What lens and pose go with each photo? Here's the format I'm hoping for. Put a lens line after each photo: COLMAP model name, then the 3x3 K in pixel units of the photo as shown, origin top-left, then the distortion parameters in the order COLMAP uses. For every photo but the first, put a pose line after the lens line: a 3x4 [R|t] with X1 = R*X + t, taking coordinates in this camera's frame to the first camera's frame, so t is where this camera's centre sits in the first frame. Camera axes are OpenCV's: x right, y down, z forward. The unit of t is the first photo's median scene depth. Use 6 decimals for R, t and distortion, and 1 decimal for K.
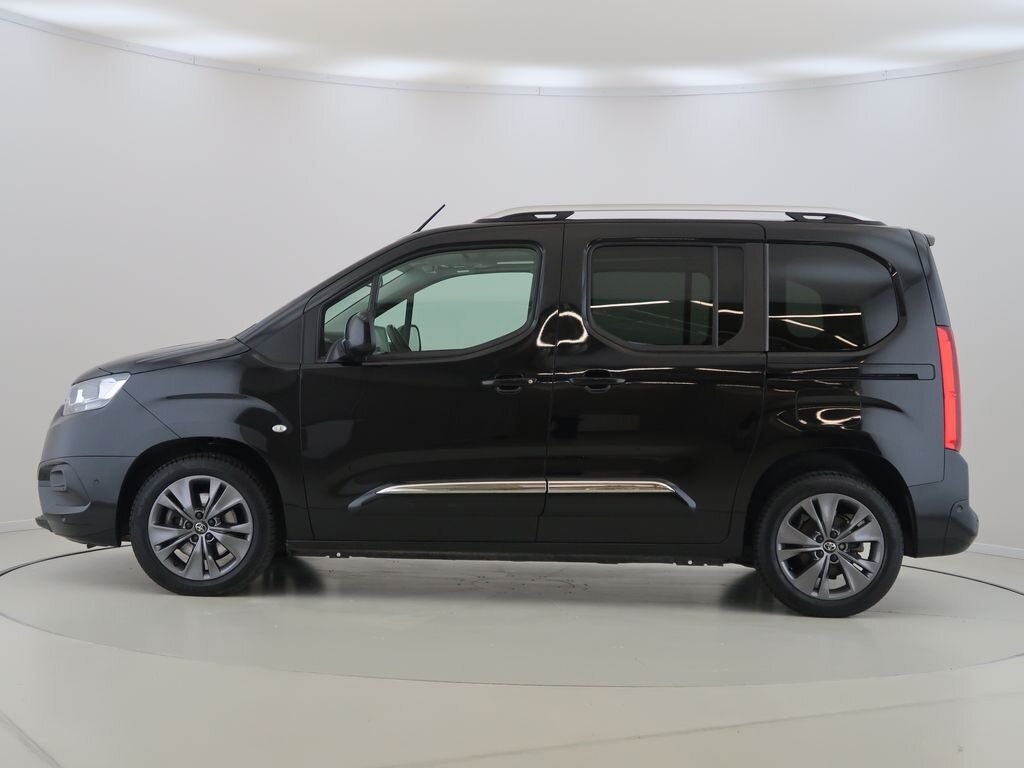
lens RADIAL K [[492.9, 0, 511.9], [0, 492.9, 425.8], [0, 0, 1]] dist [0.043835, 0.019689]
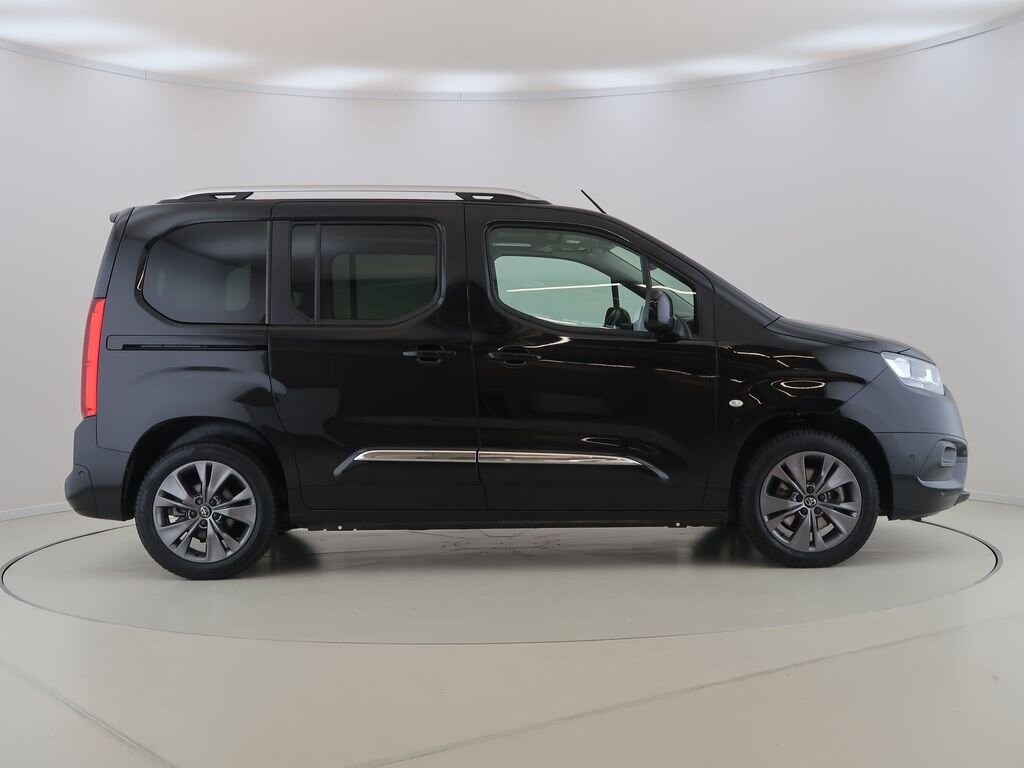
lens RADIAL K [[455.1, 0, 512.0], [0, 455.1, 384.0], [0, 0, 1]] dist [0.043454, 0.037709]
pose [[0.999330, -0.036581, -0.001458, 0.138892], [0.036499, 0.998614, -0.037918, 0.005447], [0.002843, 0.037839, 0.999280, 0.008416]]
